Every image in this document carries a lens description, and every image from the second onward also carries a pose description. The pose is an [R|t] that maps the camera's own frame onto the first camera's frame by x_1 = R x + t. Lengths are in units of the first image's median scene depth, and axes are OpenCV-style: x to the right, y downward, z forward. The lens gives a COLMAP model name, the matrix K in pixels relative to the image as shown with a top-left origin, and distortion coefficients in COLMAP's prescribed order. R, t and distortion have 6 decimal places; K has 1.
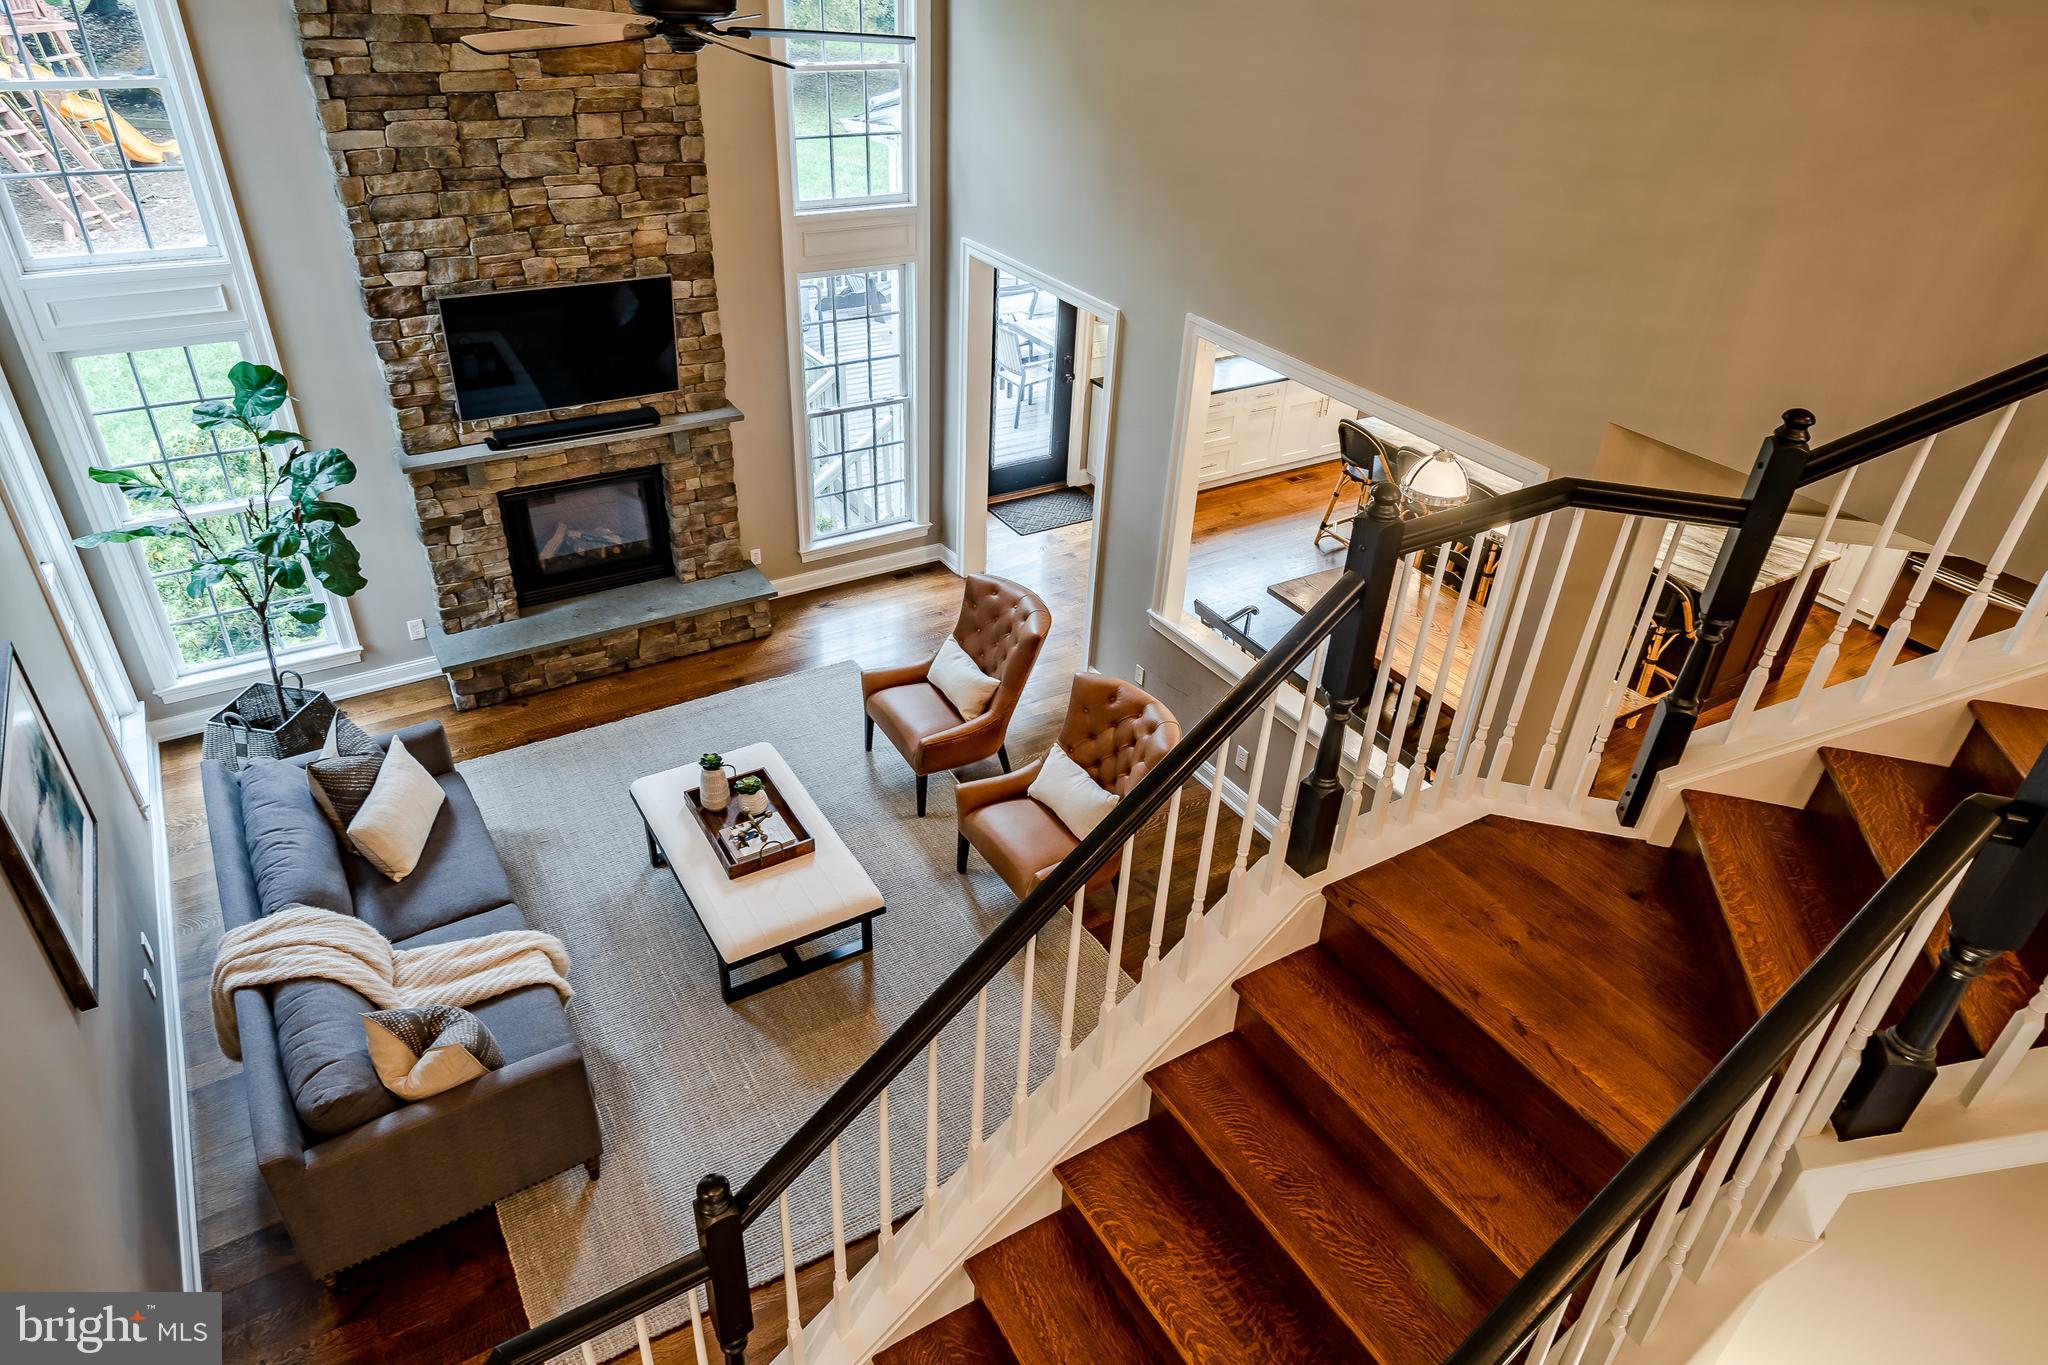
lens RADIAL K [[1236.2, 0, 1025.0], [0, 1236.2, 680.6], [0, 0, 1]] dist [-0.006224, -0.001428]
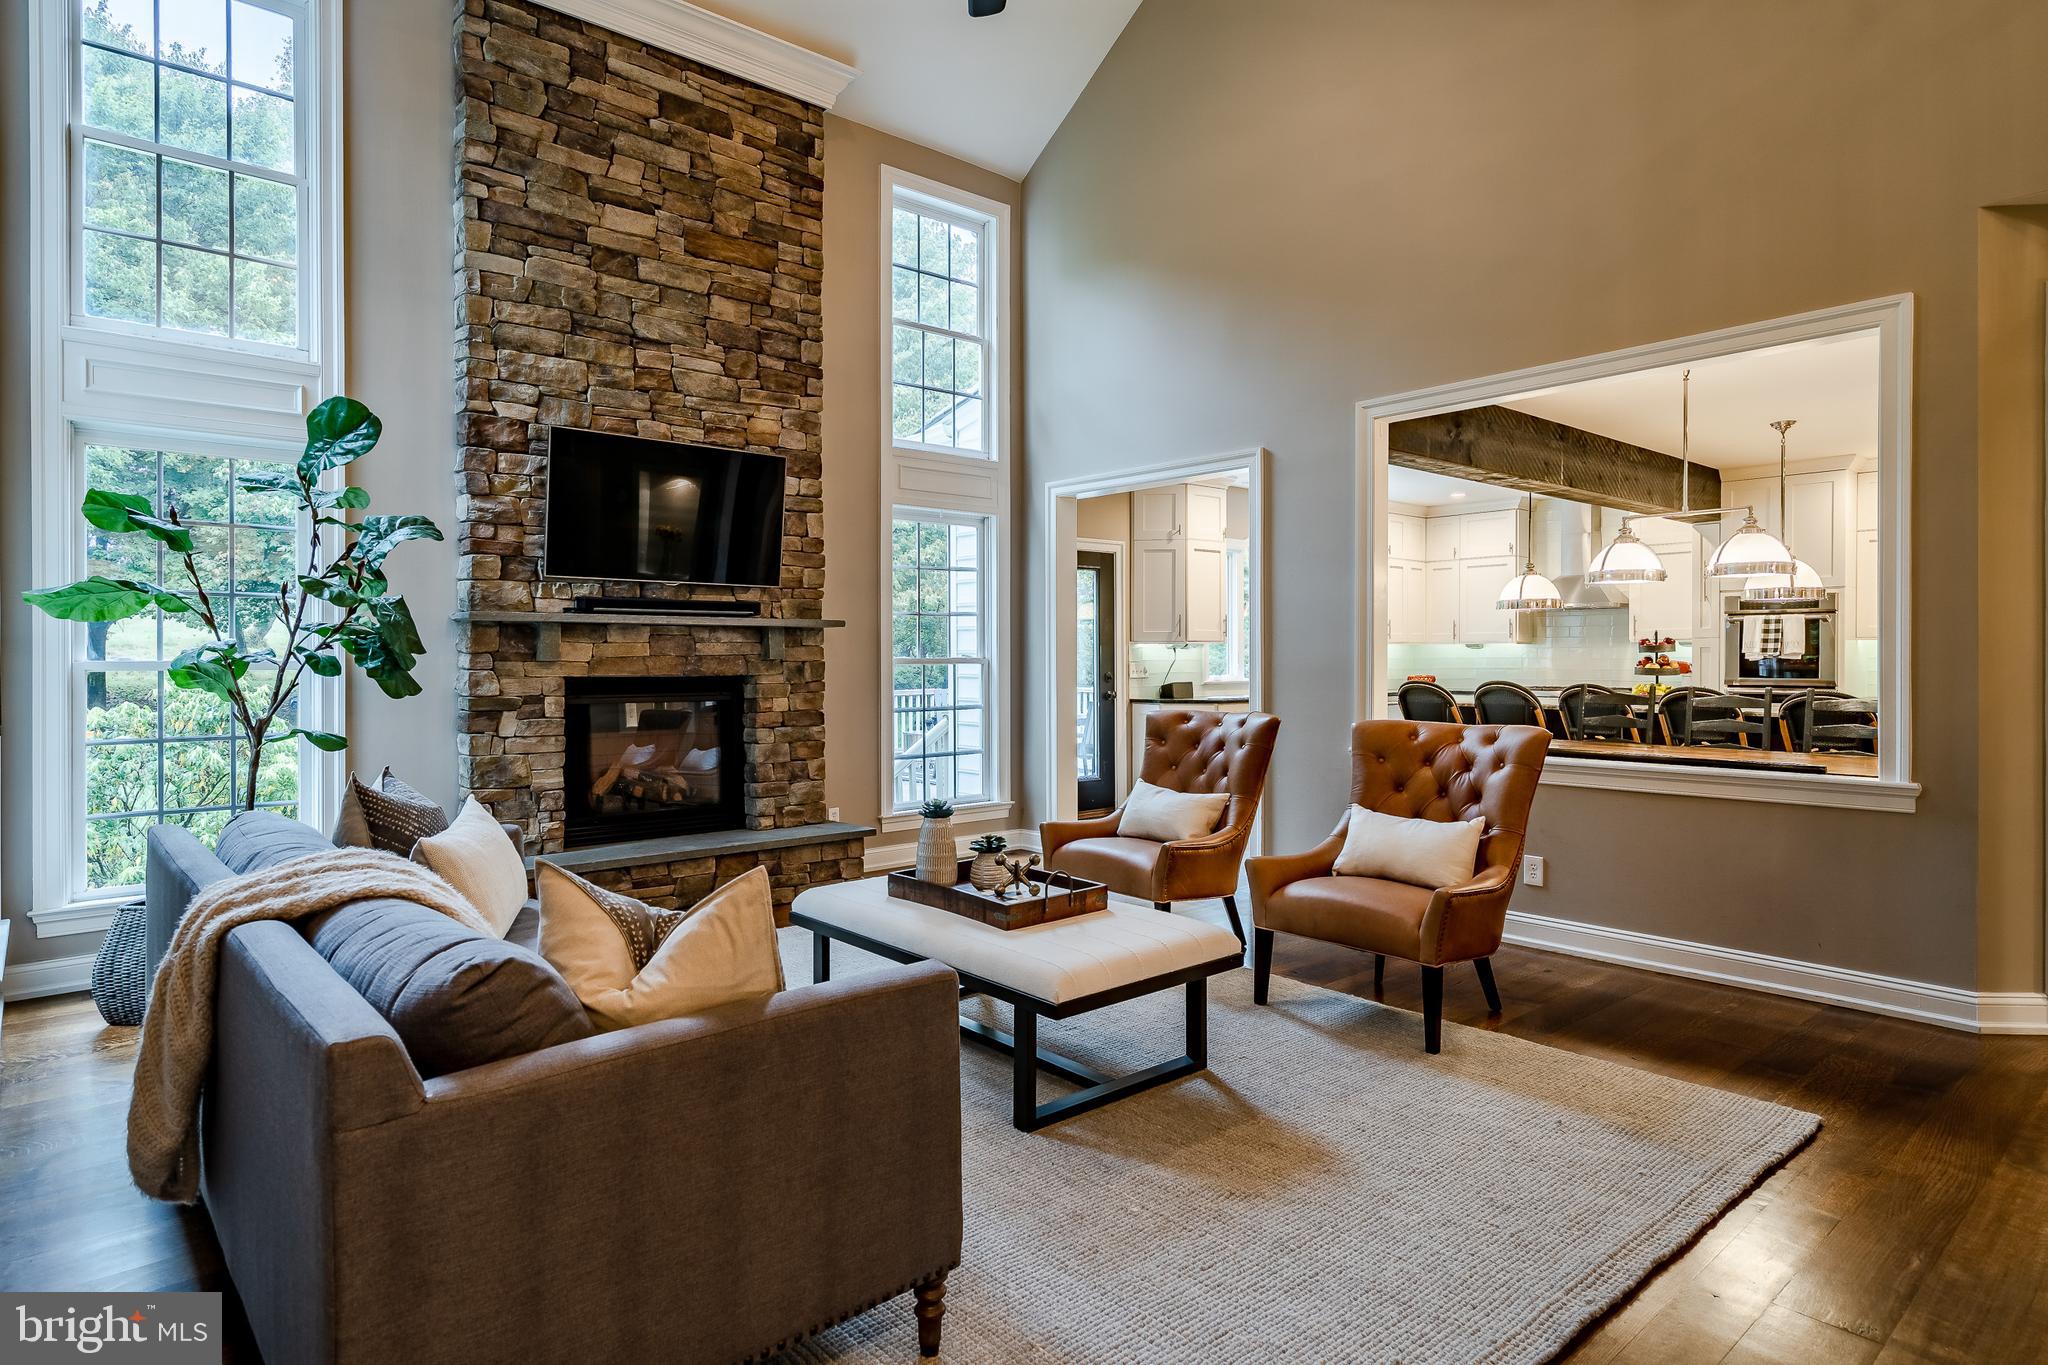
lens RADIAL K [[1115.5, 0, 1013.7], [0, 1115.5, 666.8], [0, 0, 1]] dist [-0.004085, 0.000522]
pose [[0.987452, -0.046634, 0.150880, -0.261200], [0.119776, 0.843827, -0.523078, 0.290230], [-0.102923, 0.534586, 0.838824, 0.361566]]
